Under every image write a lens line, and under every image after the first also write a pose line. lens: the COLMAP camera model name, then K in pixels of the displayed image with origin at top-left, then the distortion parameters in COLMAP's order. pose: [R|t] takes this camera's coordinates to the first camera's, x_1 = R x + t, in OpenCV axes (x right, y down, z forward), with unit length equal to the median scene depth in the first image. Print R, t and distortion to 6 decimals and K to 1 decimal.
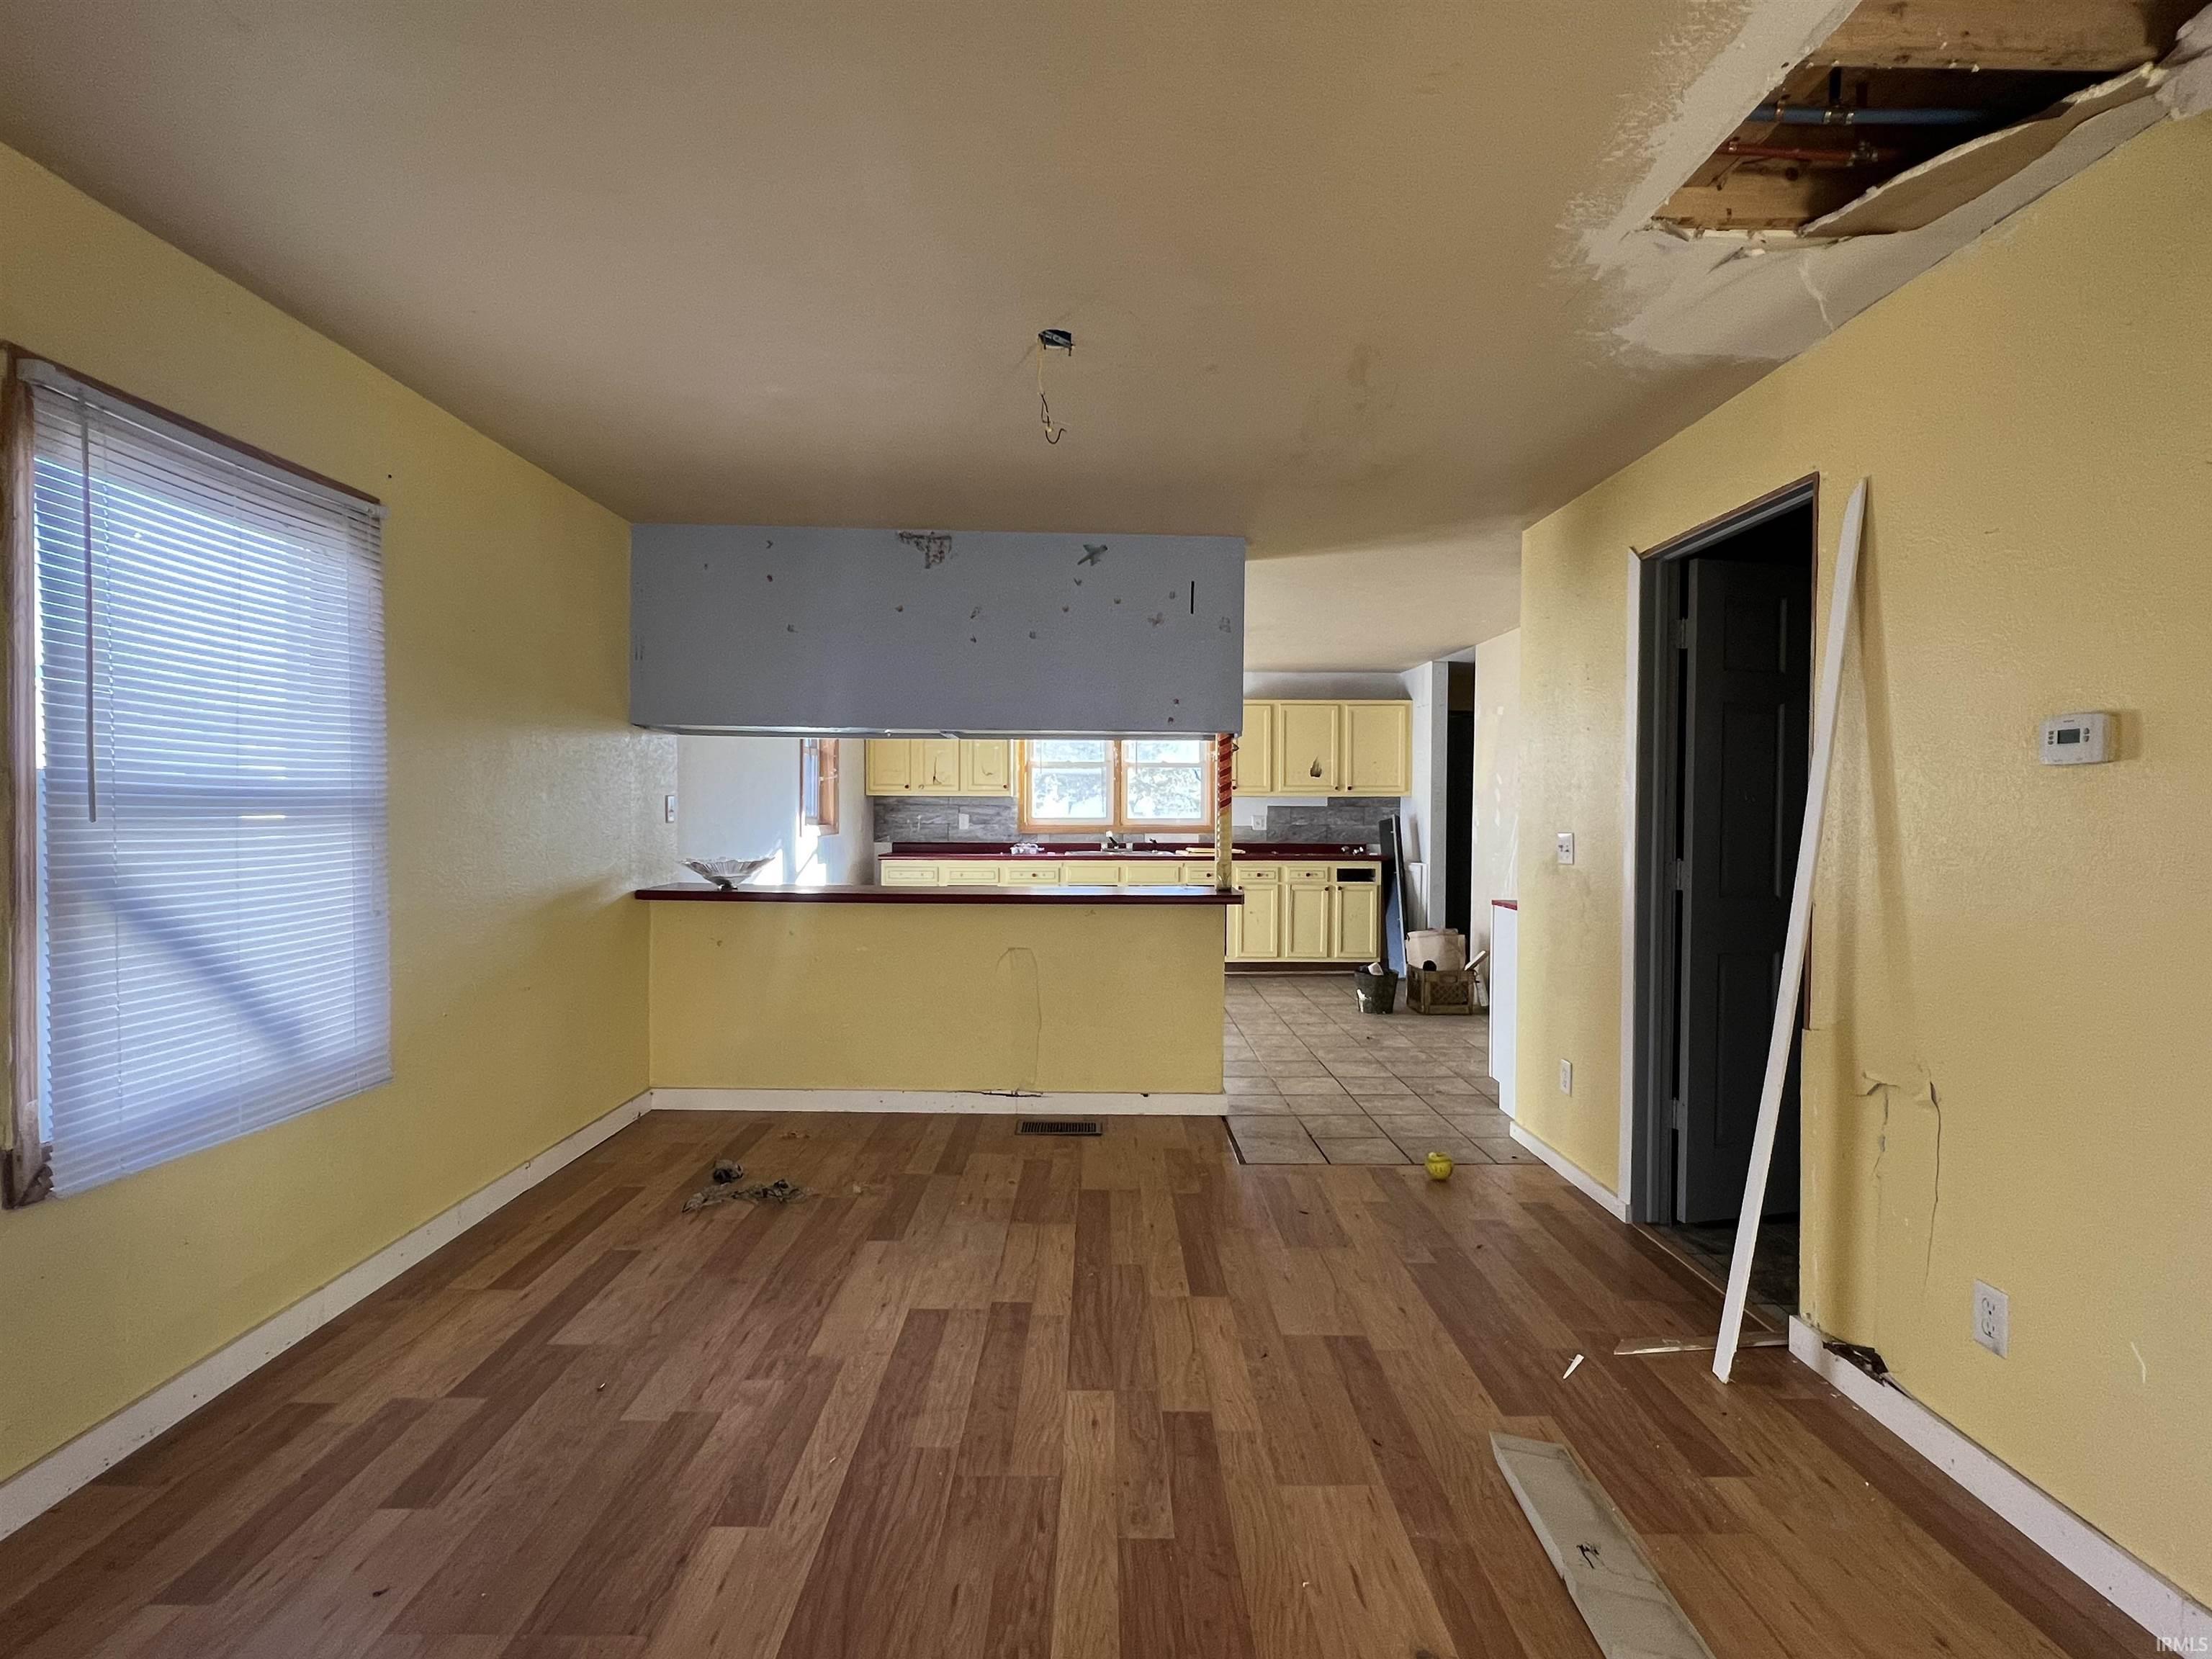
lens RADIAL K [[1039.2, 0, 1107.7], [0, 1039.2, 837.6], [0, 0, 1]] dist [-0.003084, 0.000641]
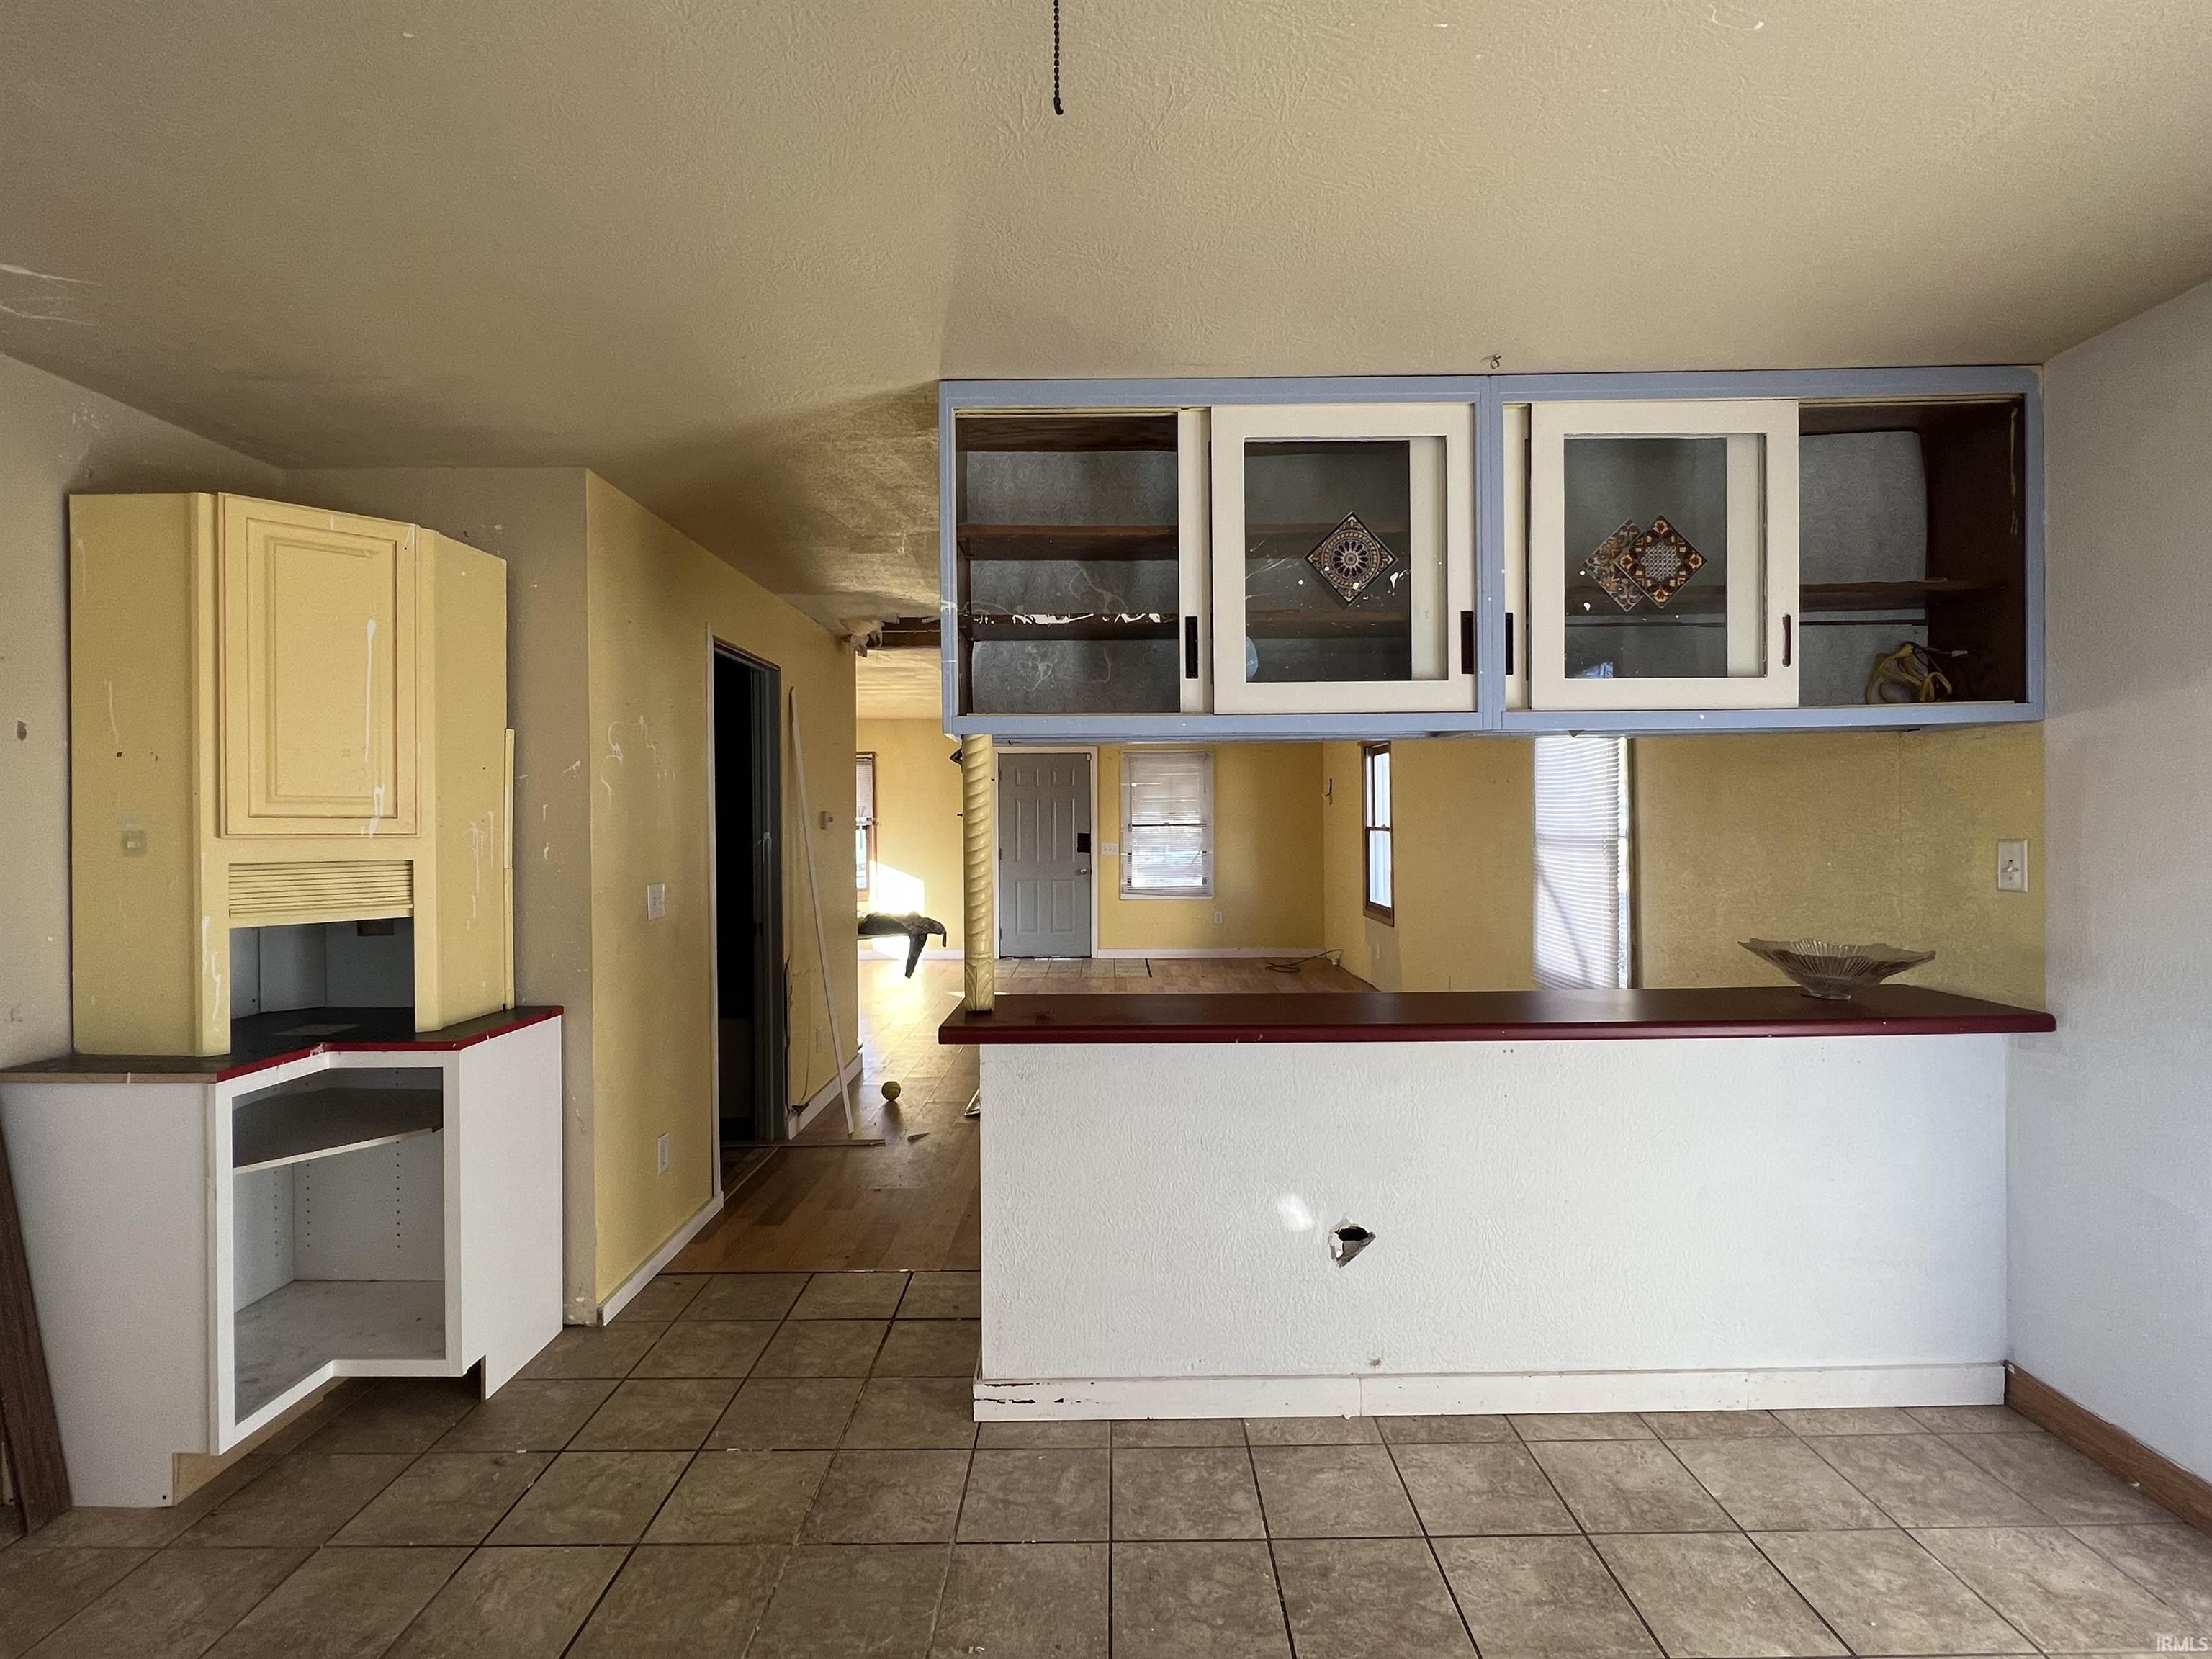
lens RADIAL K [[1039.2, 0, 1107.7], [0, 1039.2, 837.6], [0, 0, 1]] dist [-0.003084, 0.000641]
pose [[-0.999792, 0.002117, 0.020261, 0.016480], [0.002965, 0.999116, 0.041930, -0.037294], [-0.020155, 0.041981, -0.998915, 0.873442]]
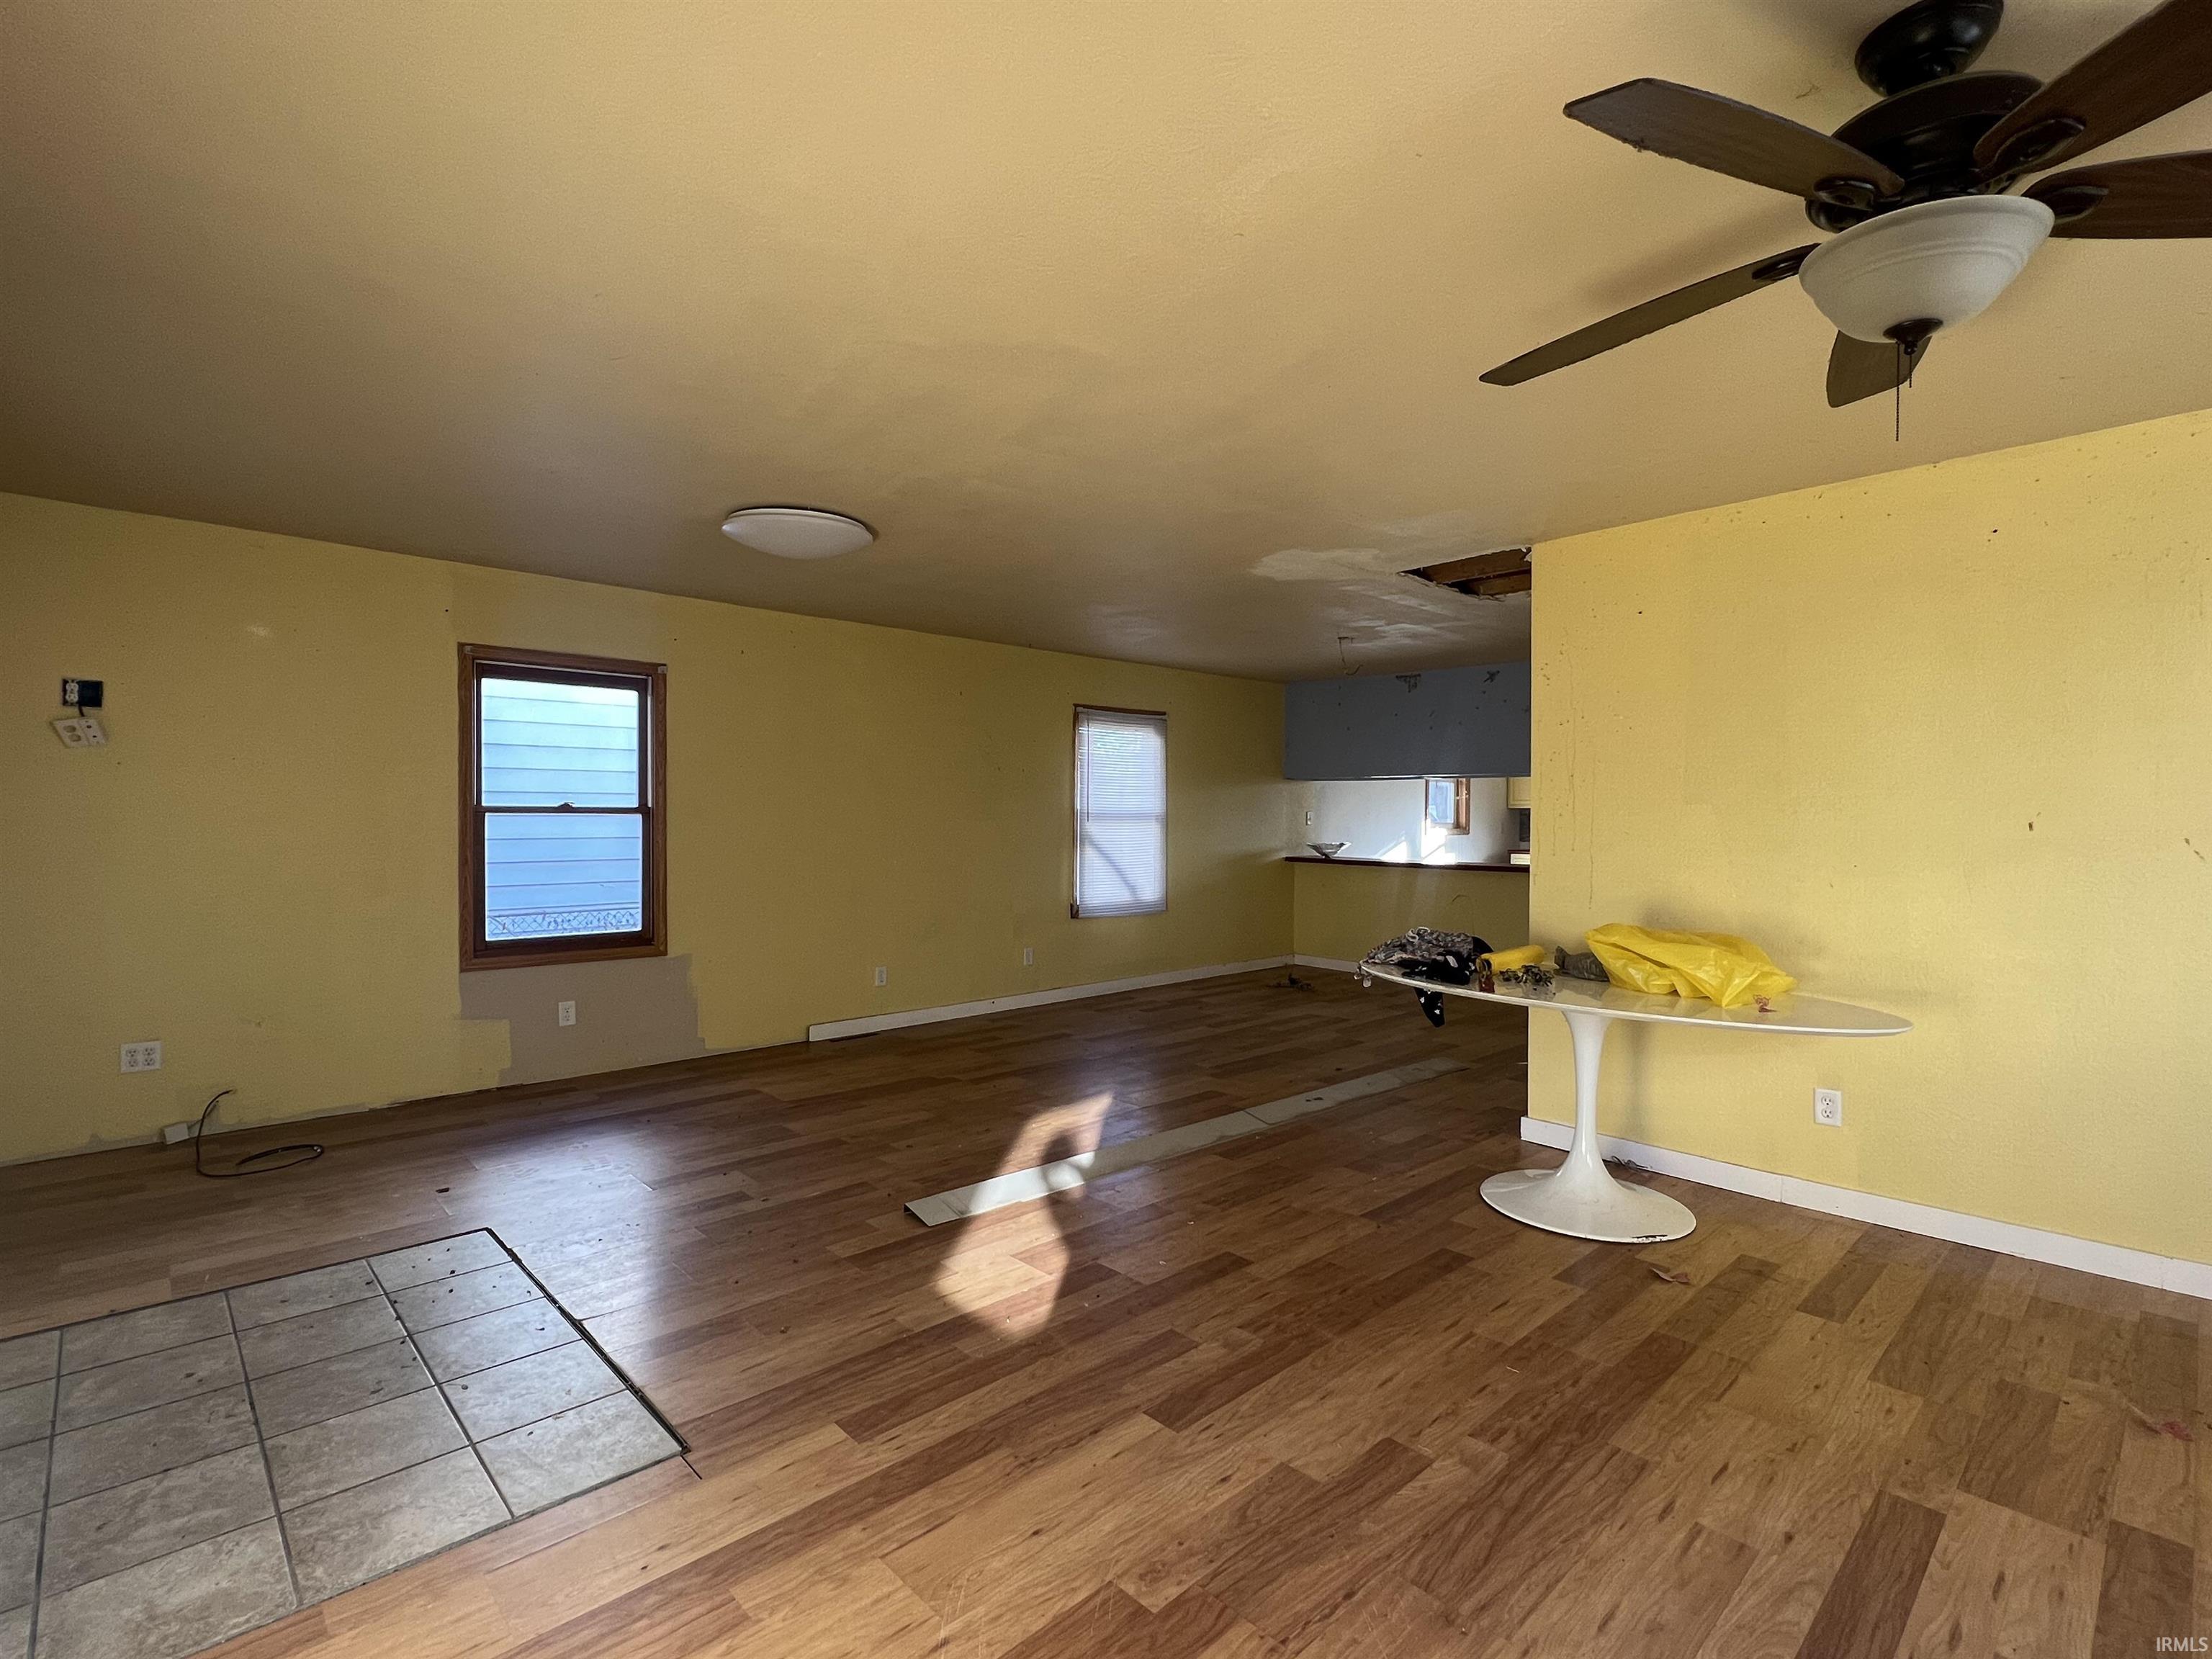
lens RADIAL K [[1039.2, 0, 1107.7], [0, 1039.2, 837.6], [0, 0, 1]] dist [-0.003084, 0.000641]
pose [[0.677452, 0.011324, -0.735479, 0.449391], [-0.017476, 0.999847, -0.000702, 0.010407], [0.735359, 0.013329, 0.677547, -0.367515]]
